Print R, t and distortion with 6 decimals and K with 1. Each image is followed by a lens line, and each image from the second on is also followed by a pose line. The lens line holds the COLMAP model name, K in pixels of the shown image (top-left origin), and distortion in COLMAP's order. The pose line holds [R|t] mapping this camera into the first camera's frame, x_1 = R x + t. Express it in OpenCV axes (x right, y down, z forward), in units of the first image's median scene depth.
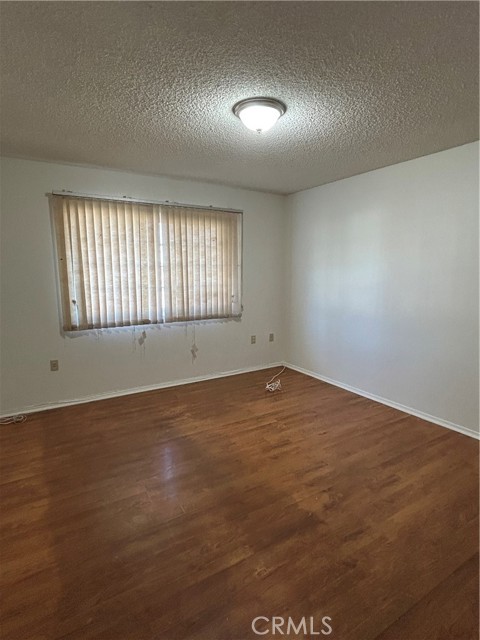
lens RADIAL K [[346.5, 0, 240.1], [0, 346.5, 320.1], [0, 0, 1]] dist [-0.001734, 0.008297]
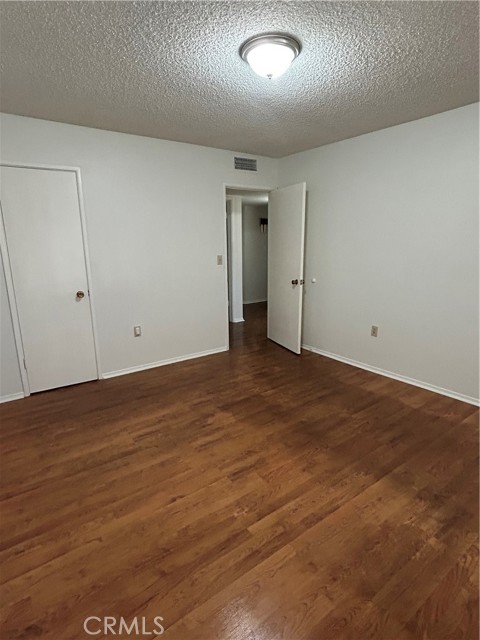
lens RADIAL K [[346.5, 0, 239.4], [0, 346.5, 319.8], [0, 0, 1]] dist [-0.001734, 0.008297]
pose [[-0.996522, 0.033063, -0.076487, 0.192071], [0.002914, 0.931179, 0.364552, -0.258155], [0.083277, 0.363061, -0.928037, 1.766136]]
